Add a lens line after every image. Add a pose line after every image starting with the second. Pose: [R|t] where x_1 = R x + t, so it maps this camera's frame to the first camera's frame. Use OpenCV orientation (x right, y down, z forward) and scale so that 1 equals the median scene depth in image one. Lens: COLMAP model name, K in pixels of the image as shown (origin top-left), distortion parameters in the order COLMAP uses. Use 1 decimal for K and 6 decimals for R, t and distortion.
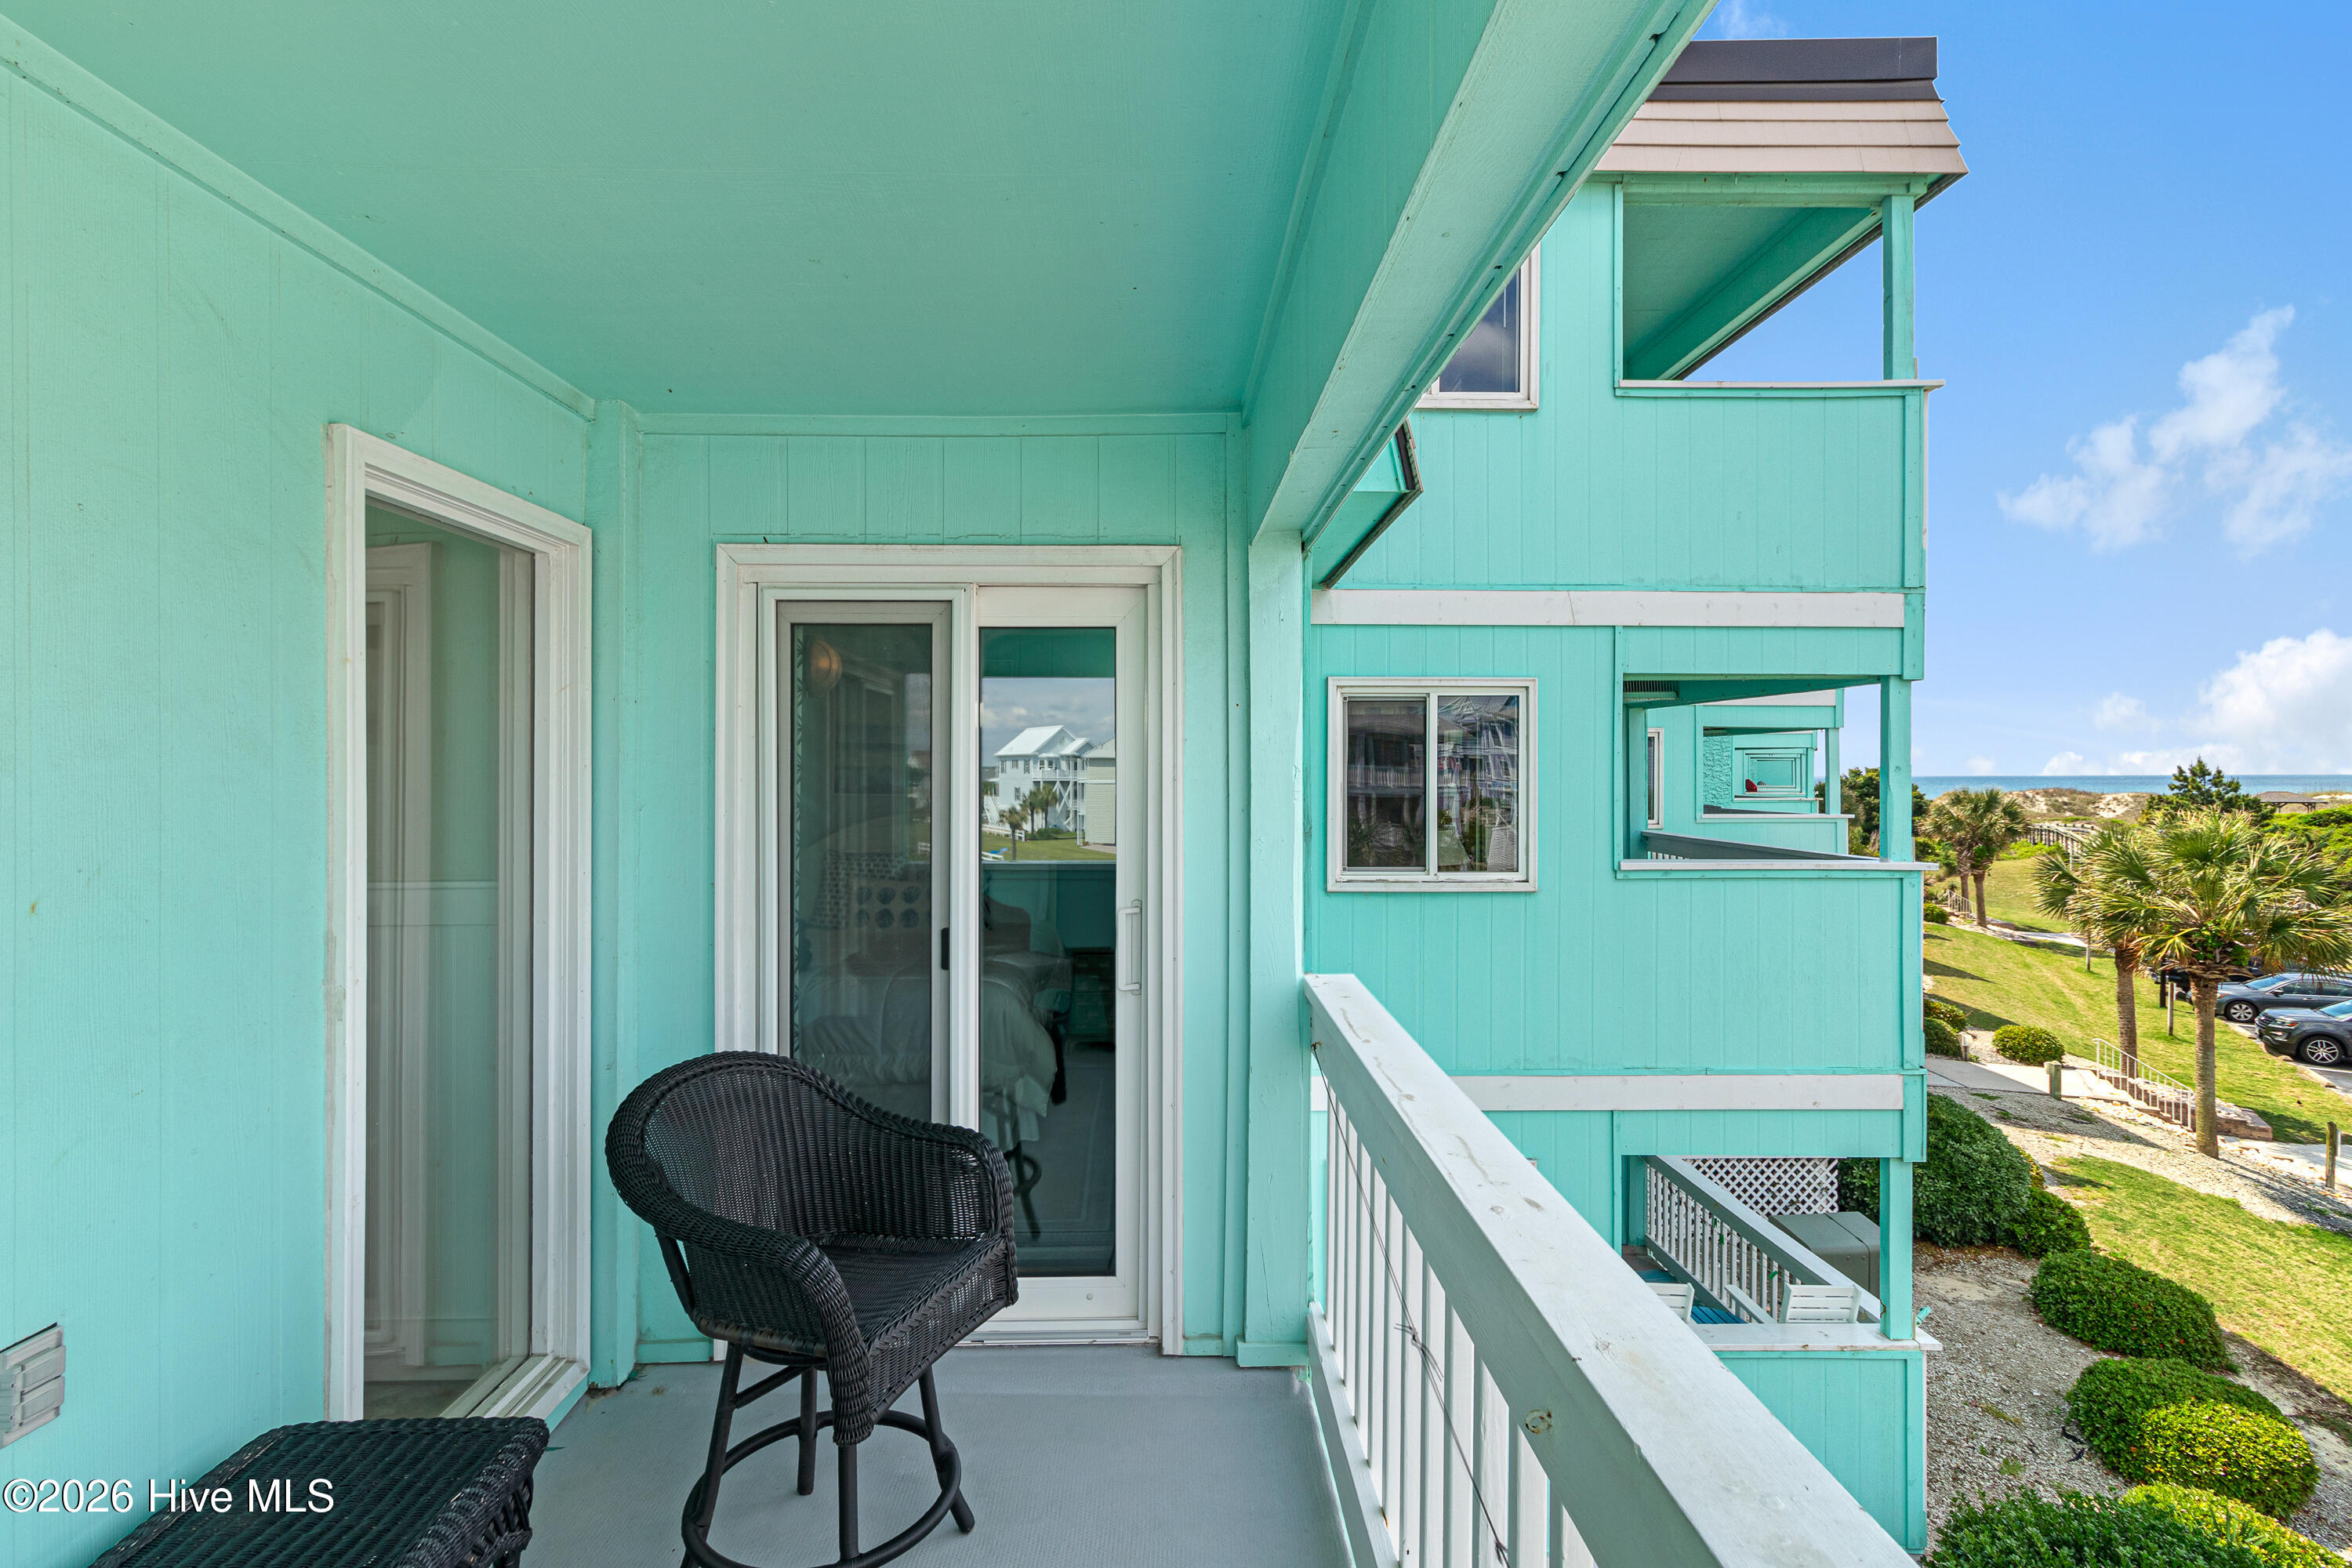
lens RADIAL K [[1093.2, 0, 1186.7], [0, 1093.2, 761.0], [0, 0, 1]] dist [0.002279, 0.001161]
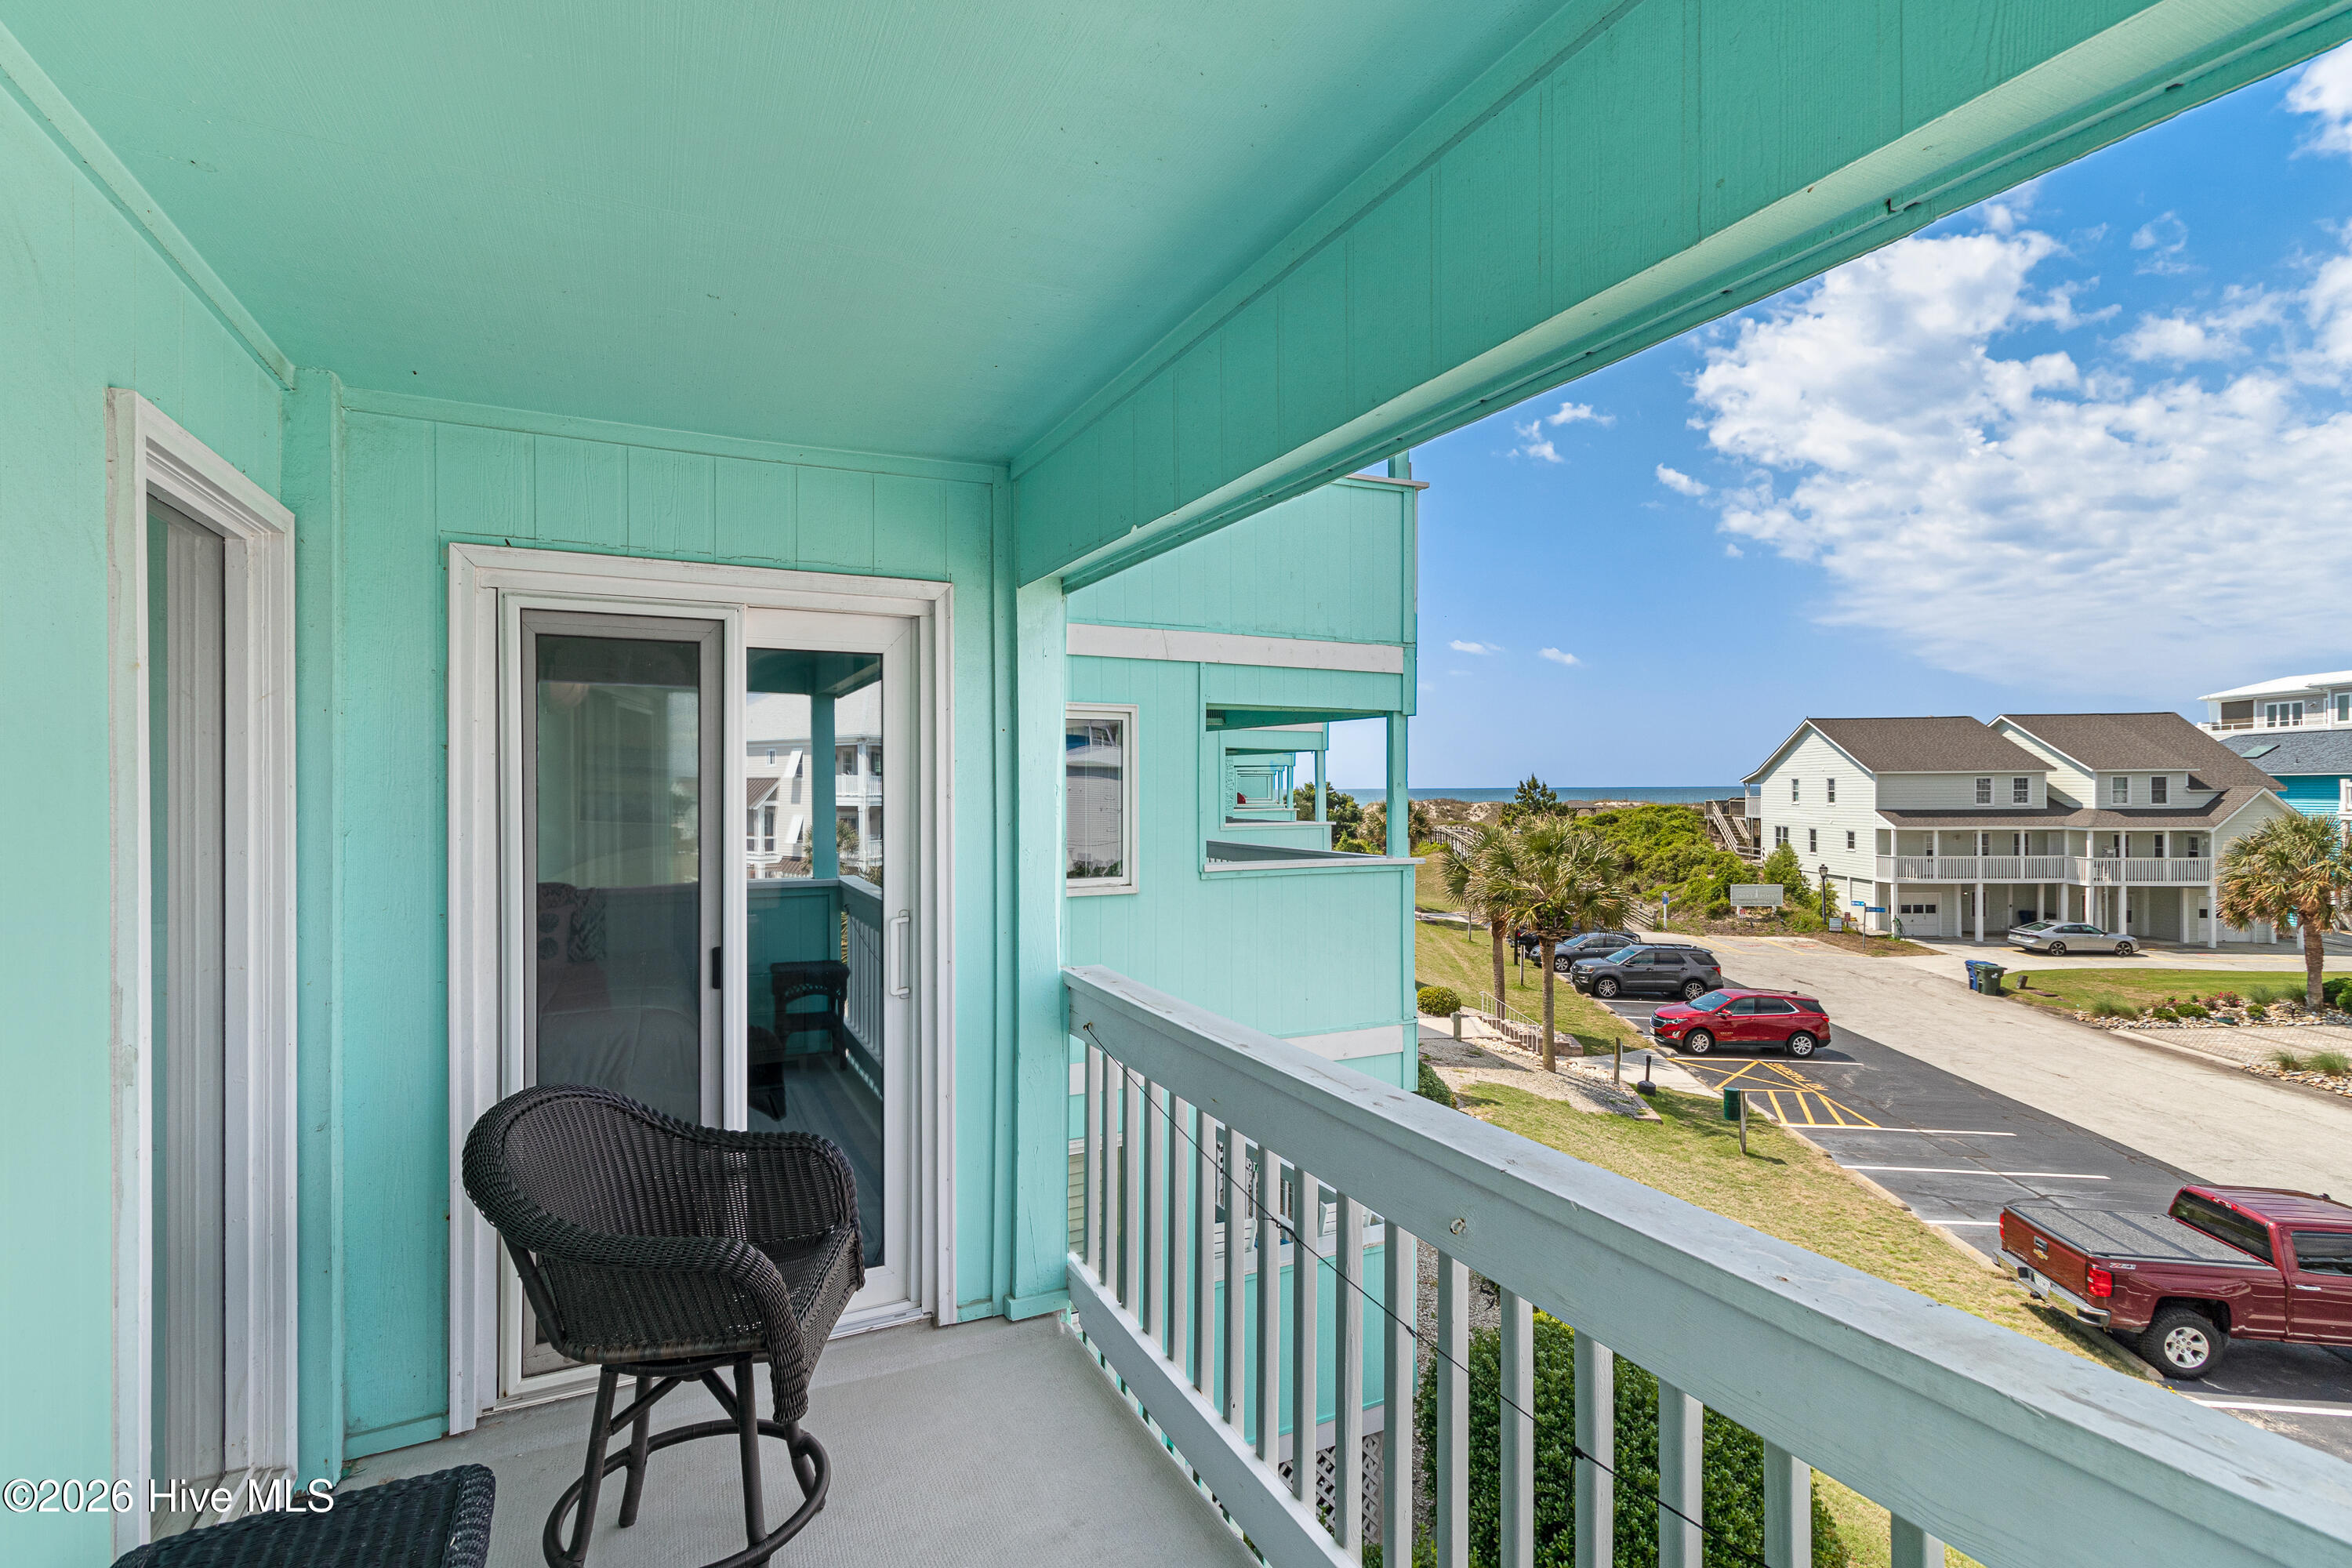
lens RADIAL K [[1094.7, 0, 1154.5], [0, 1094.7, 776.7], [0, 0, 1]] dist [0.000867, 0.000376]
pose [[0.909551, 0.001991, 0.415587, -0.136631], [-0.002523, 0.999997, 0.000730, -0.002535], [-0.415585, -0.001712, 0.909553, -0.038435]]
